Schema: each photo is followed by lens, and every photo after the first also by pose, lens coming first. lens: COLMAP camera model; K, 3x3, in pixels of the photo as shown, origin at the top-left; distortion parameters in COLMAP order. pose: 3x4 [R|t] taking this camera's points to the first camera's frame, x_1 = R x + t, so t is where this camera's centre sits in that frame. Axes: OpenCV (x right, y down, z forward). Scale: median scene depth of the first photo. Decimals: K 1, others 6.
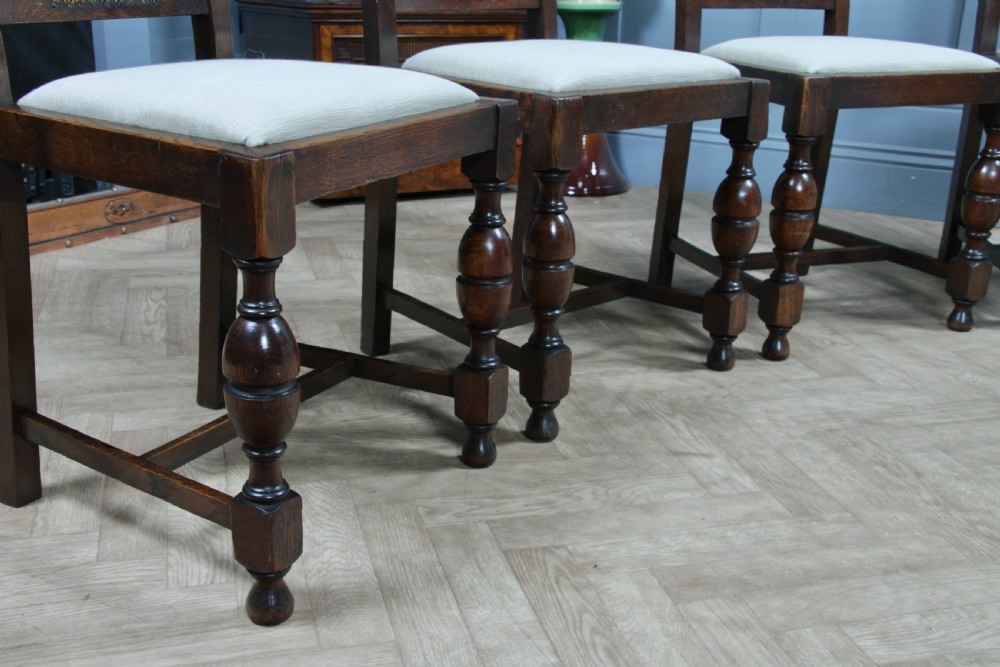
lens RADIAL K [[1148.3, 0, 504.8], [0, 1148.3, 342.2], [0, 0, 1]] dist [-0.008197, 0.000000]
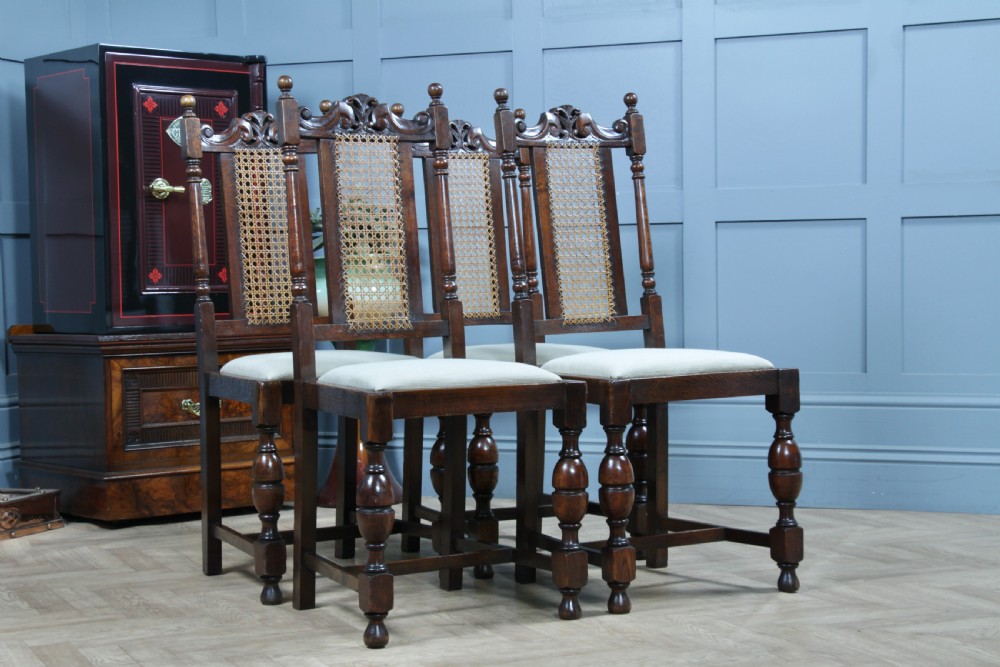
lens RADIAL K [[1814.6, 0, 499.6], [0, 1814.6, 355.4], [0, 0, 1]] dist [0.228592, 0.000000]
pose [[0.987689, -0.050912, 0.147914, -0.102174], [0.088608, 0.961319, -0.260795, 0.387588], [-0.128915, 0.270691, 0.953995, -1.332922]]
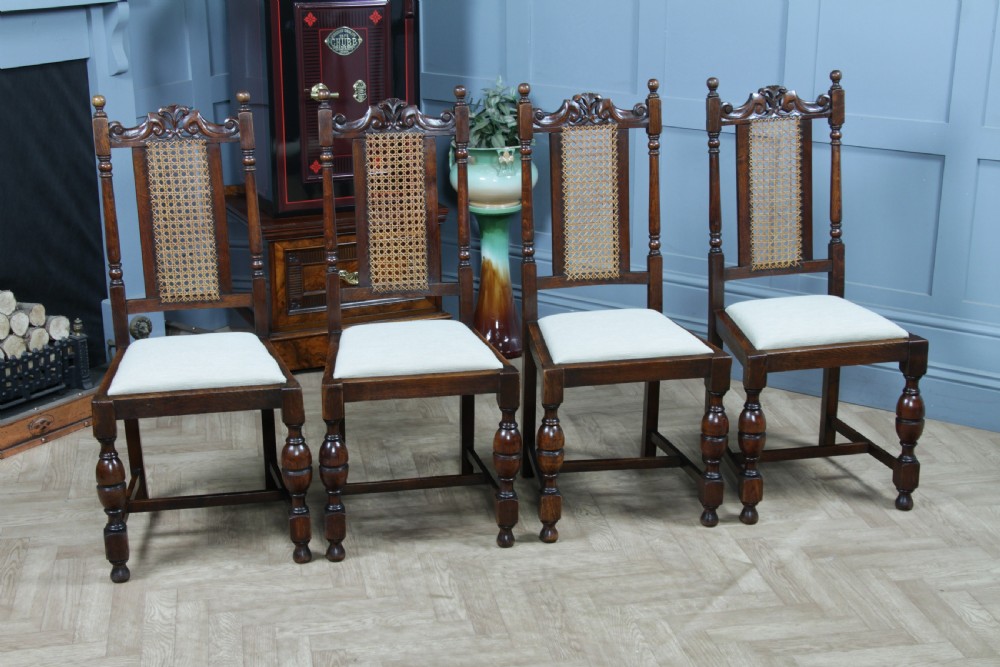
lens RADIAL K [[1525.1, 0, 496.6], [0, 1525.1, 350.9], [0, 0, 1]] dist [0.126886, 0.000000]
pose [[0.995937, -0.001639, -0.090040, 0.469641], [0.000939, 0.999969, -0.007816, -0.264853], [0.090050, 0.007700, 0.995907, -1.350306]]
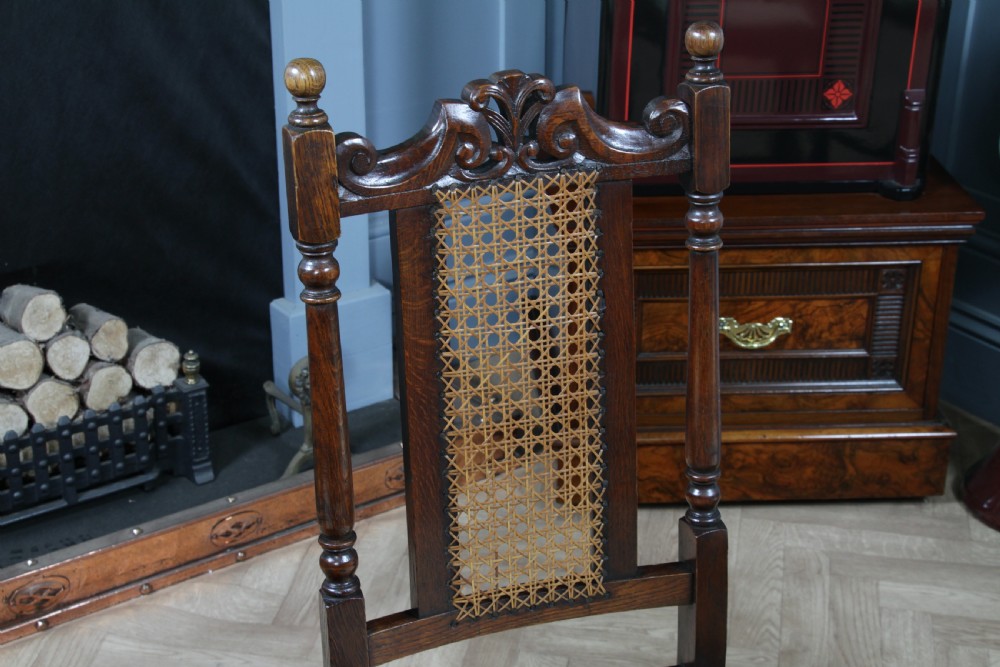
lens RADIAL K [[1729.0, 0, 505.6], [0, 1729.0, 347.6], [0, 0, 1]] dist [0.141219, 0.000000]
pose [[0.903965, 0.169821, -0.392439, 0.333210], [-0.122768, 0.982190, 0.142234, -0.669971], [0.409604, -0.080396, 0.908714, 0.249460]]
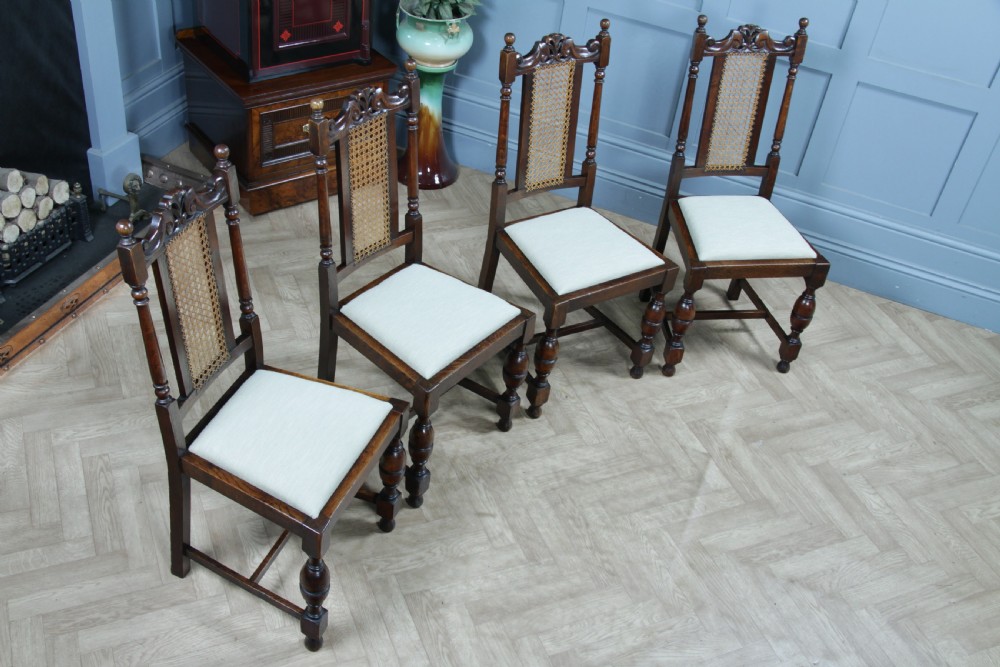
lens RADIAL K [[1050.6, 0, 495.4], [0, 1050.6, 338.8], [0, 0, 1]] dist [-0.033993, 0.000000]
pose [[0.988025, -0.011240, 0.153882, -0.120082], [-0.044814, 0.933443, 0.355916, -0.928378], [-0.147640, -0.358550, 0.921761, -0.703517]]
